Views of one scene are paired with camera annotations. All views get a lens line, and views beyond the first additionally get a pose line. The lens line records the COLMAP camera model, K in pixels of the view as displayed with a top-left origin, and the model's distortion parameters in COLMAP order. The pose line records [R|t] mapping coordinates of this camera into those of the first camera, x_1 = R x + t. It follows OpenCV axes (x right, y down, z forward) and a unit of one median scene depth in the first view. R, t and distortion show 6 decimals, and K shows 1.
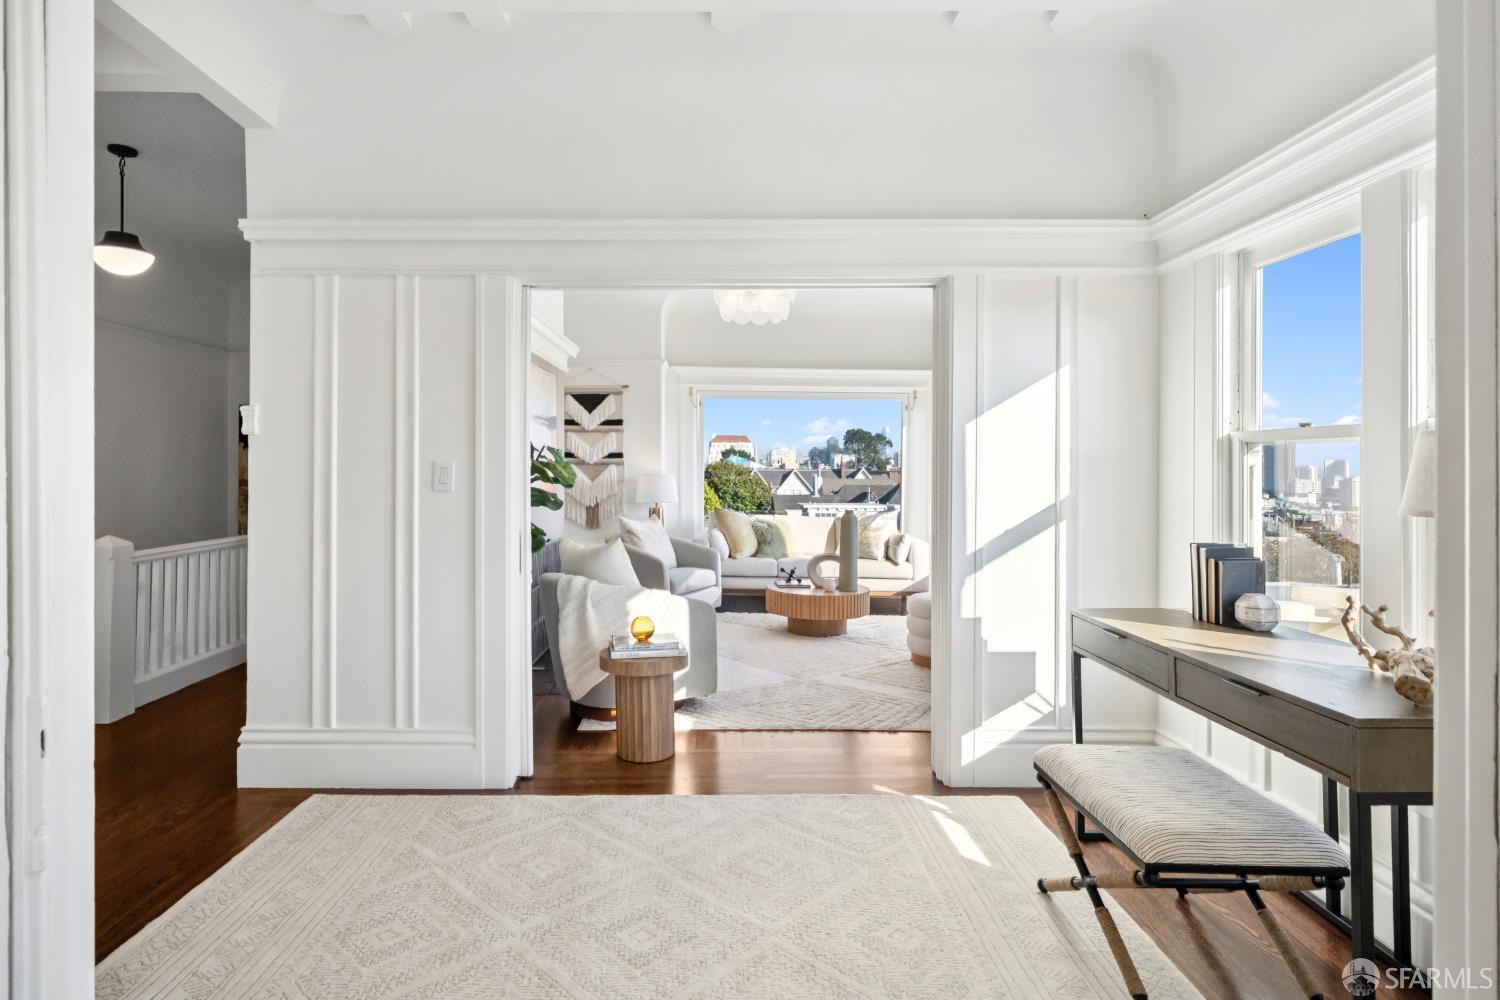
lens RADIAL K [[769.5, 0, 711.3], [0, 769.5, 463.4], [0, 0, 1]] dist [-0.000895, 0.002900]
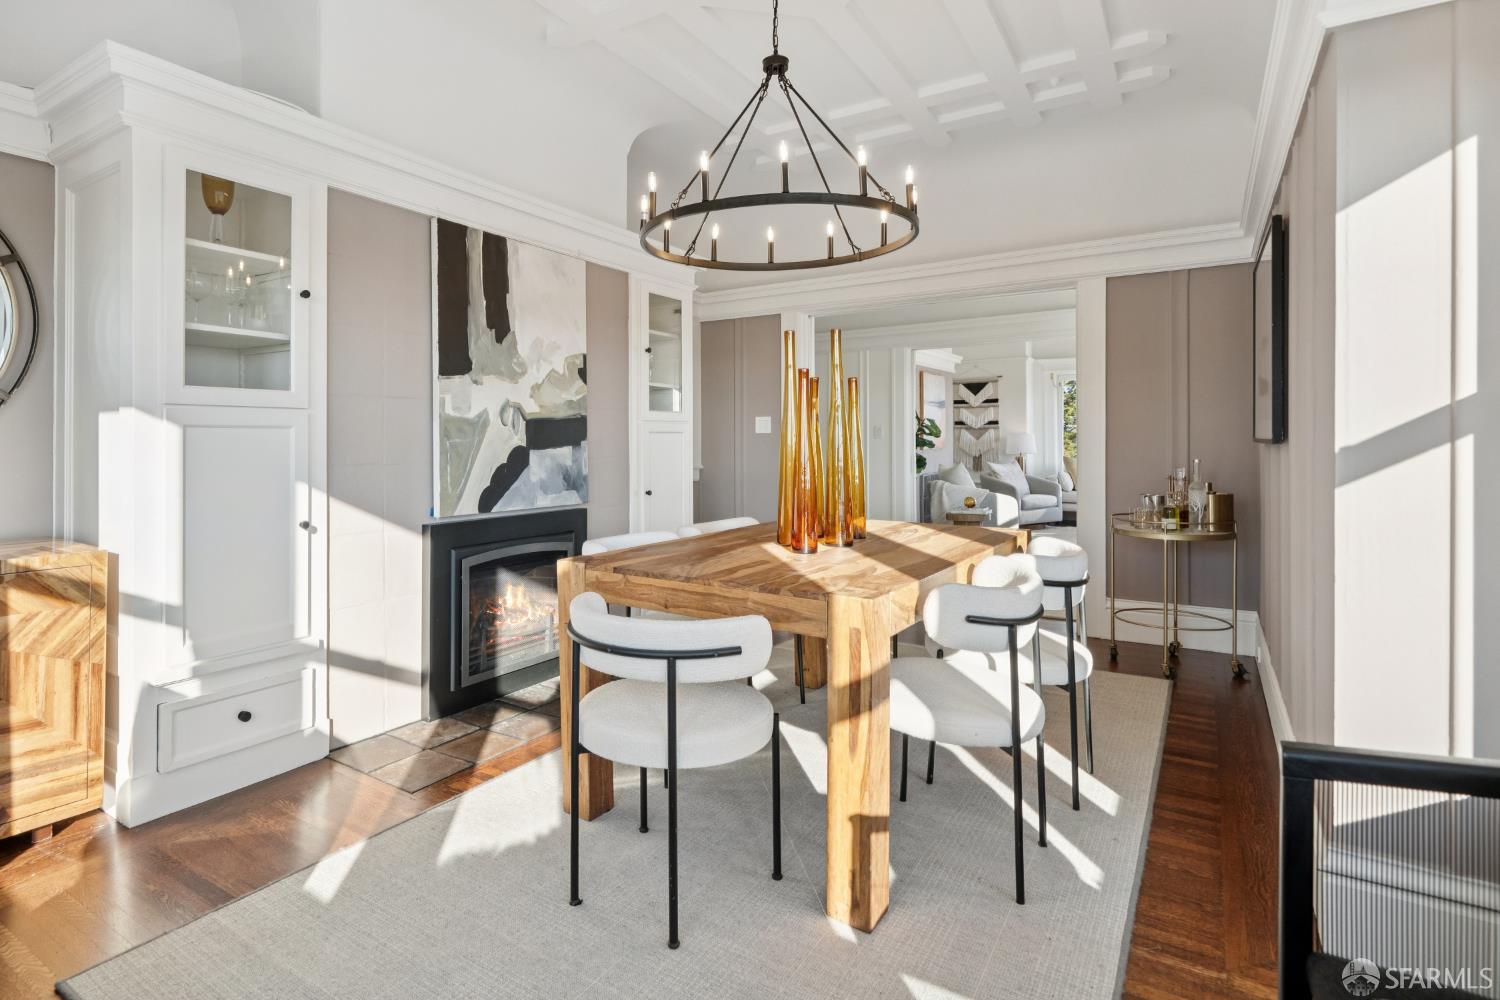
lens RADIAL K [[753.4, 0, 704.8], [0, 753.4, 431.1], [0, 0, 1]] dist [0.005737, 0.000032]
pose [[0.838172, -0.010314, -0.545309, 0.216773], [0.008689, 0.999947, -0.005558, 0.009920], [0.545337, -0.000080, 0.838217, -0.574372]]
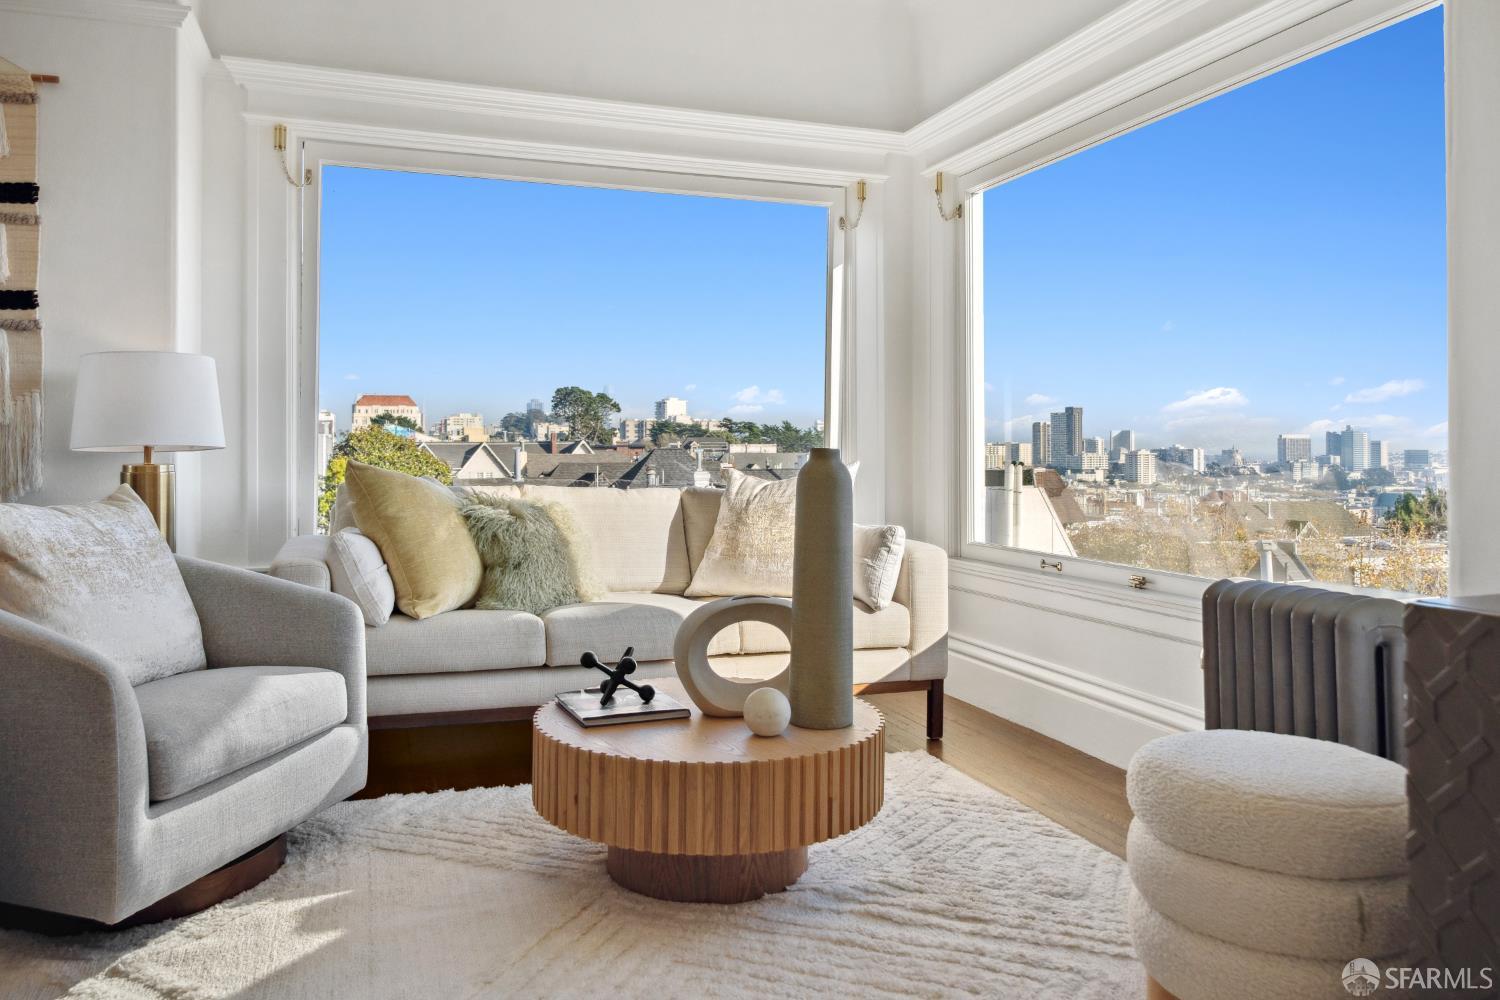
lens RADIAL K [[1082.8, 0, 726.3], [0, 1082.8, 425.4], [0, 0, 1]] dist [-0.008401, 0.006591]
pose [[0.946072, 0.000860, 0.323954, 0.007676], [0.002097, 0.999959, -0.008780, 0.046067], [-0.323949, 0.008986, 0.946032, 0.517816]]
